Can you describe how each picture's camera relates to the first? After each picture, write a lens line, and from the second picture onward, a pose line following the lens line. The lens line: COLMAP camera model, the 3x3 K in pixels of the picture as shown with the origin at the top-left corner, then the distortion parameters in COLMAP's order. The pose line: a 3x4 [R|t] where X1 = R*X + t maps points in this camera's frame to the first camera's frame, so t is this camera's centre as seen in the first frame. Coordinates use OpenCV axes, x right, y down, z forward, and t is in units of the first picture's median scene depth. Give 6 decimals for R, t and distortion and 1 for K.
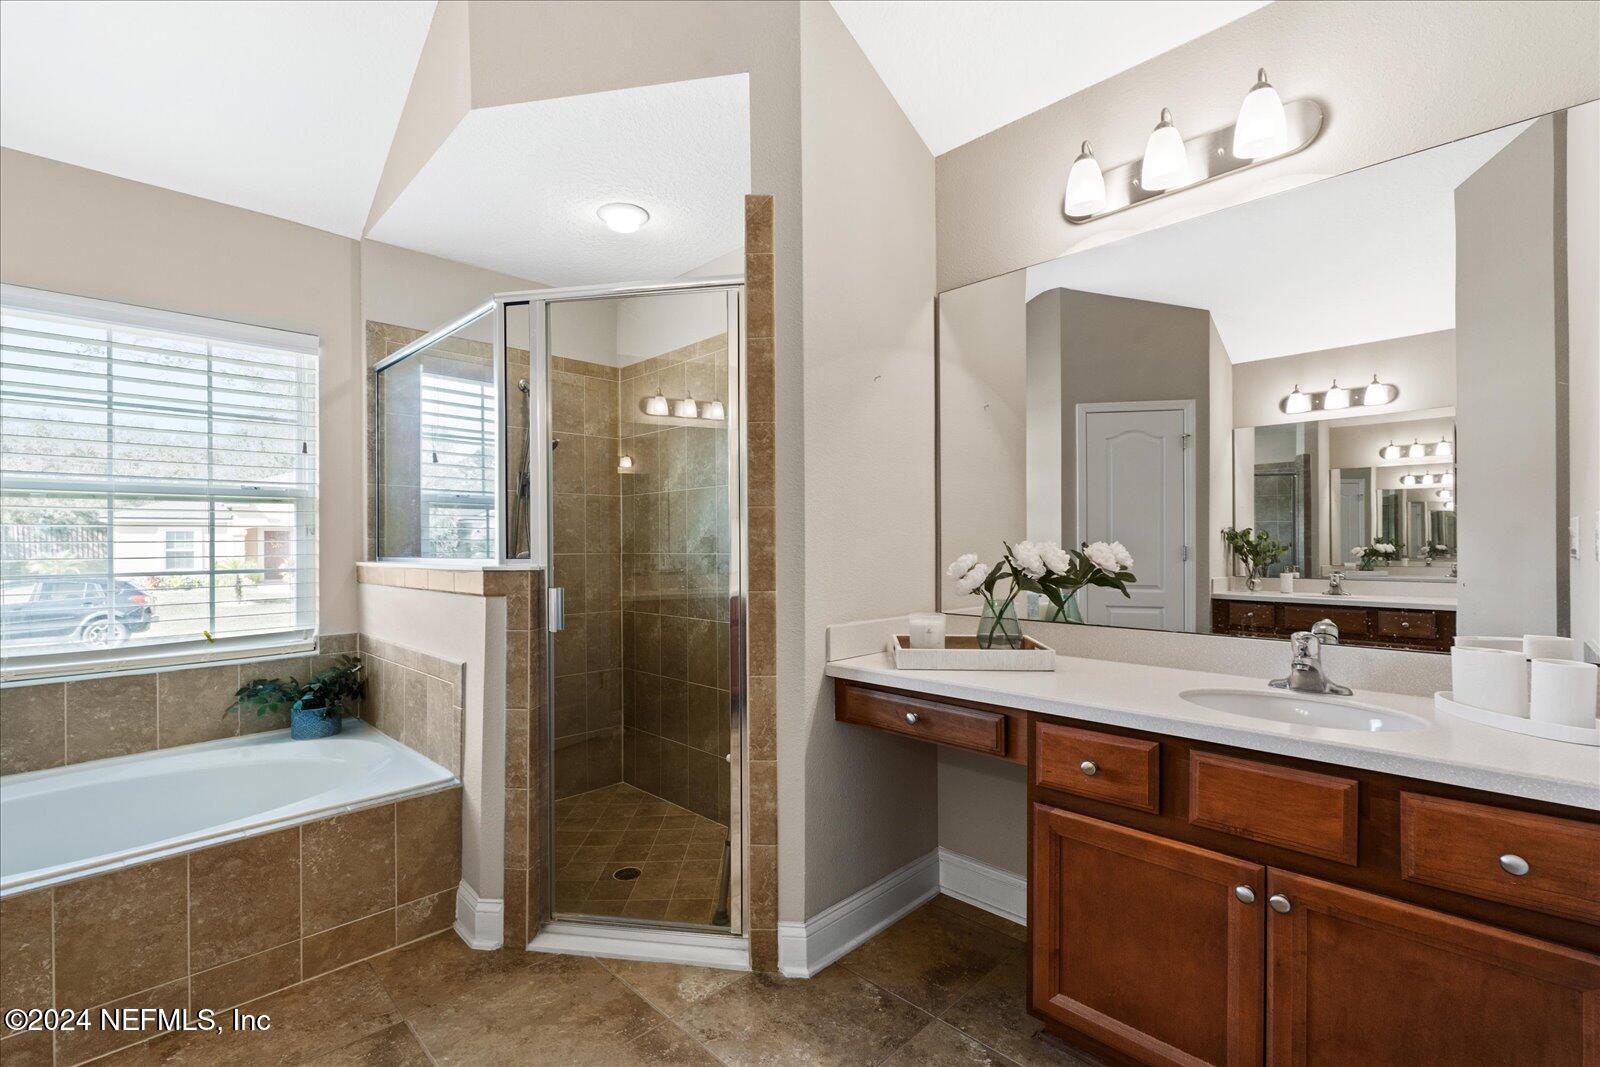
lens RADIAL K [[702.9, 0, 807.4], [0, 702.9, 538.8], [0, 0, 1]] dist [-0.001748, -0.000679]
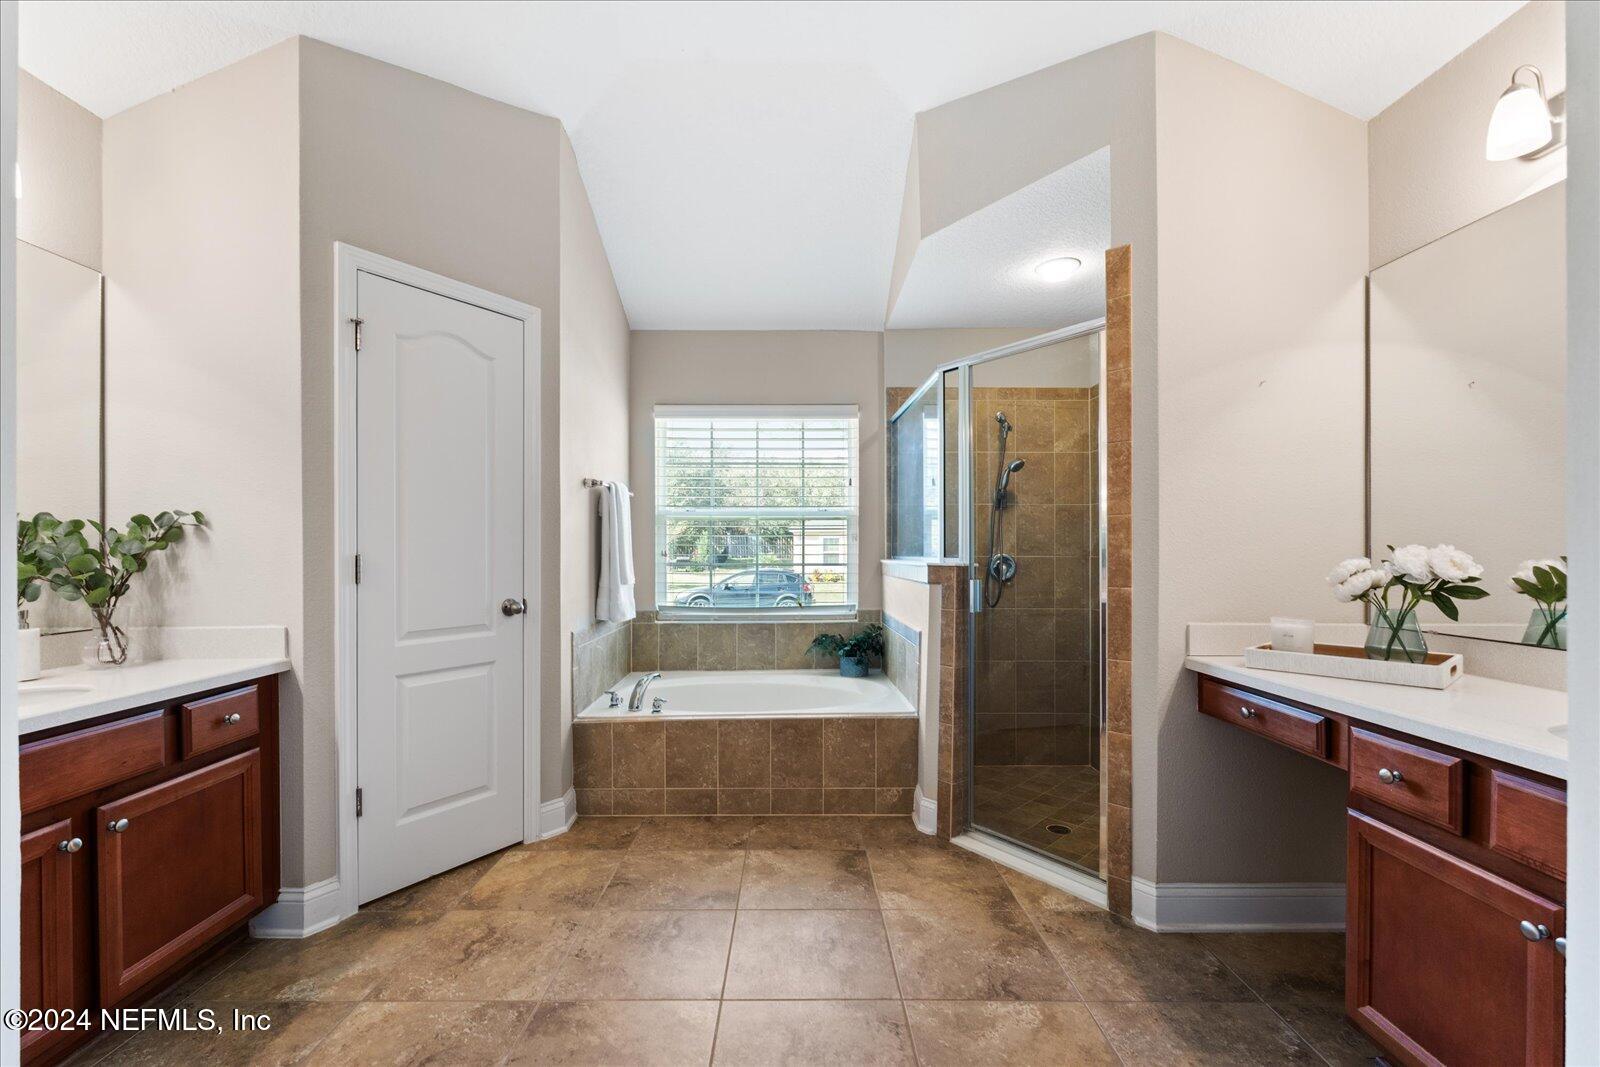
lens RADIAL K [[702.9, 0, 807.4], [0, 702.9, 538.8], [0, 0, 1]] dist [-0.001748, -0.000679]
pose [[0.720288, -0.005119, -0.693656, 0.357311], [-0.000570, 0.999968, -0.007971, 0.003429], [0.693675, 0.006137, 0.720262, -0.189417]]
